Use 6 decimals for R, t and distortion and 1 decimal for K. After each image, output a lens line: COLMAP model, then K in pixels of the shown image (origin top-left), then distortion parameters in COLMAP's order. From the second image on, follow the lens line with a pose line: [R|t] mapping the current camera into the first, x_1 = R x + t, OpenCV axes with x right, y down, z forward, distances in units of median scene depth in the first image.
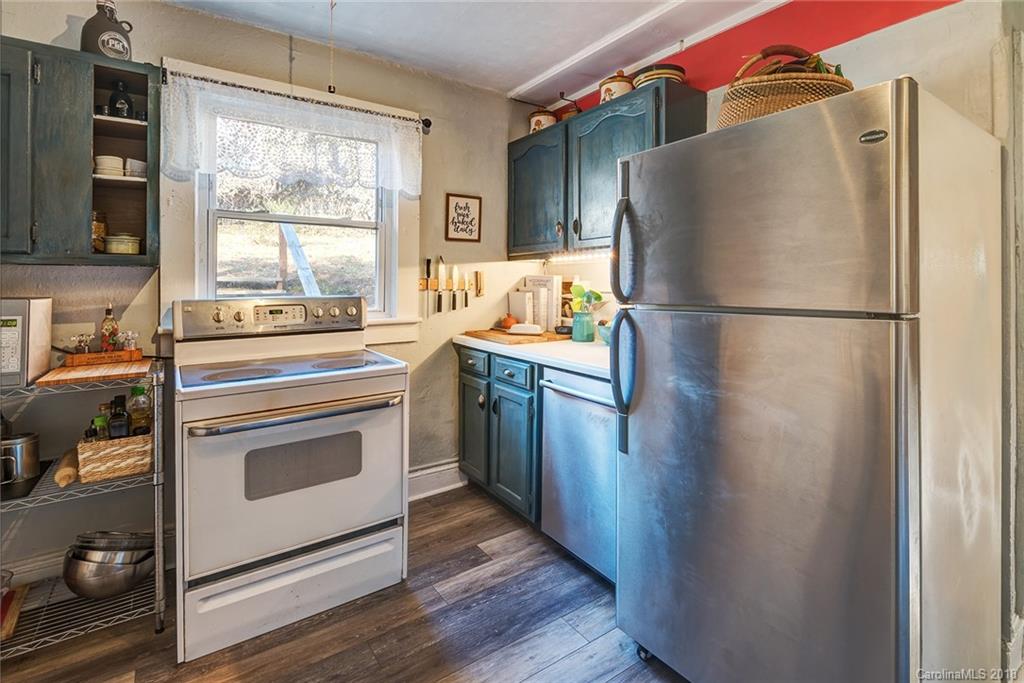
lens RADIAL K [[471.3, 0, 539.4], [0, 471.3, 280.8], [0, 0, 1]] dist [0.005464, -0.002959]
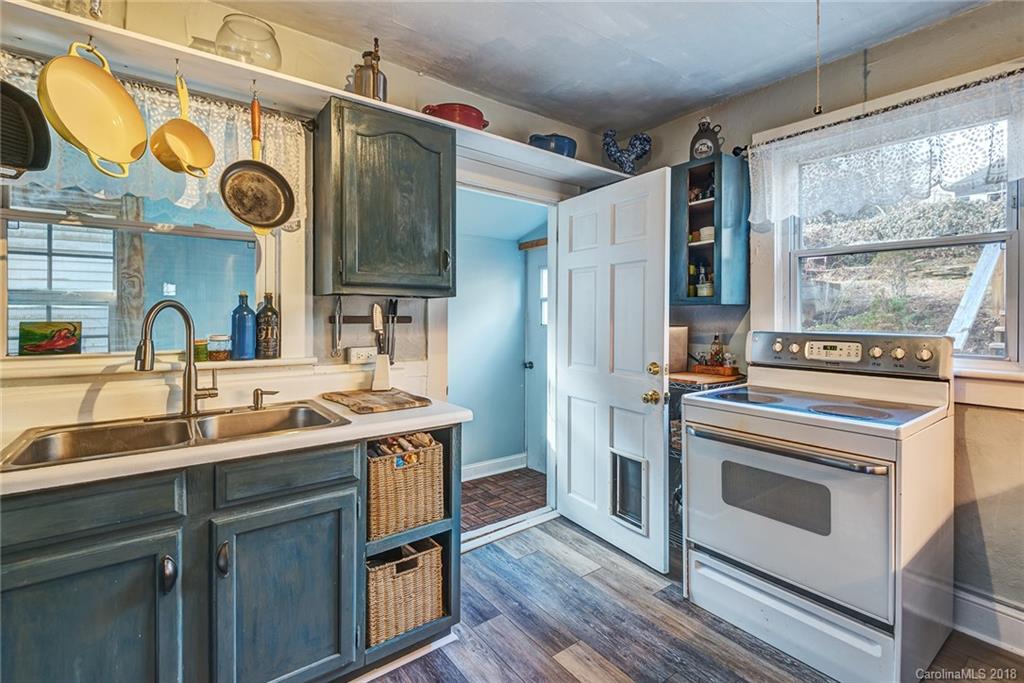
lens RADIAL K [[471.3, 0, 521.2], [0, 471.3, 311.5], [0, 0, 1]] dist [0.005464, -0.002959]
pose [[0.050383, -0.003108, -0.998725, 0.449242], [-0.001440, 0.999994, -0.003185, -0.006184], [0.998729, 0.001599, 0.050378, 0.361817]]
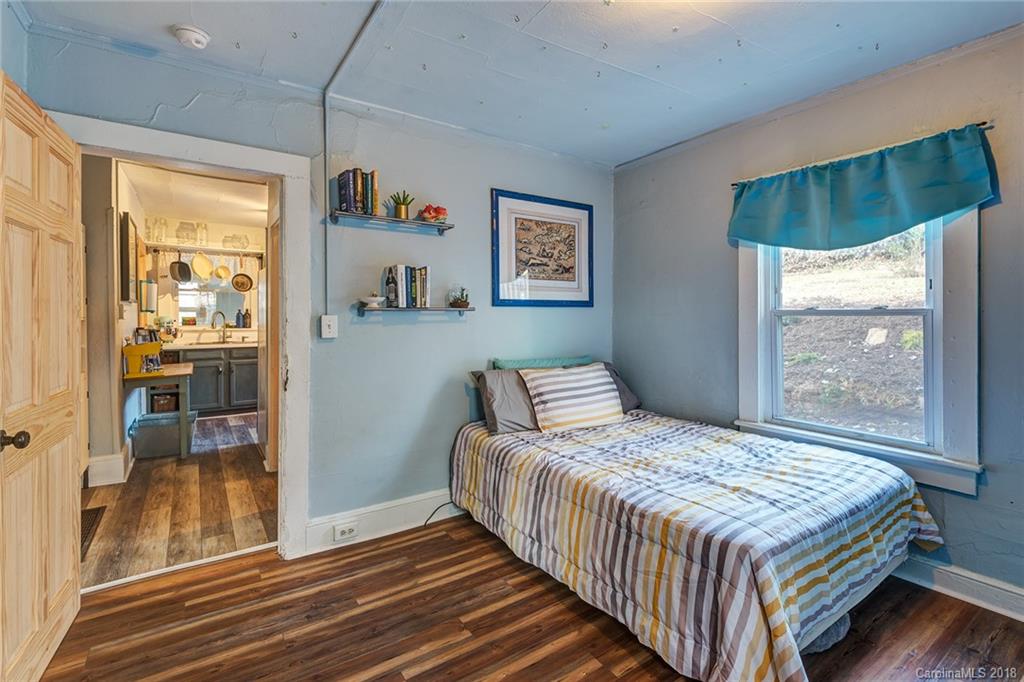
lens RADIAL K [[471.3, 0, 522.0], [0, 471.3, 319.9], [0, 0, 1]] dist [0.005464, -0.002959]
pose [[0.006165, 0.006858, -0.999957, 1.594598], [-0.001313, 0.999976, 0.006850, -0.000582], [0.999980, 0.001270, 0.006174, 1.071119]]
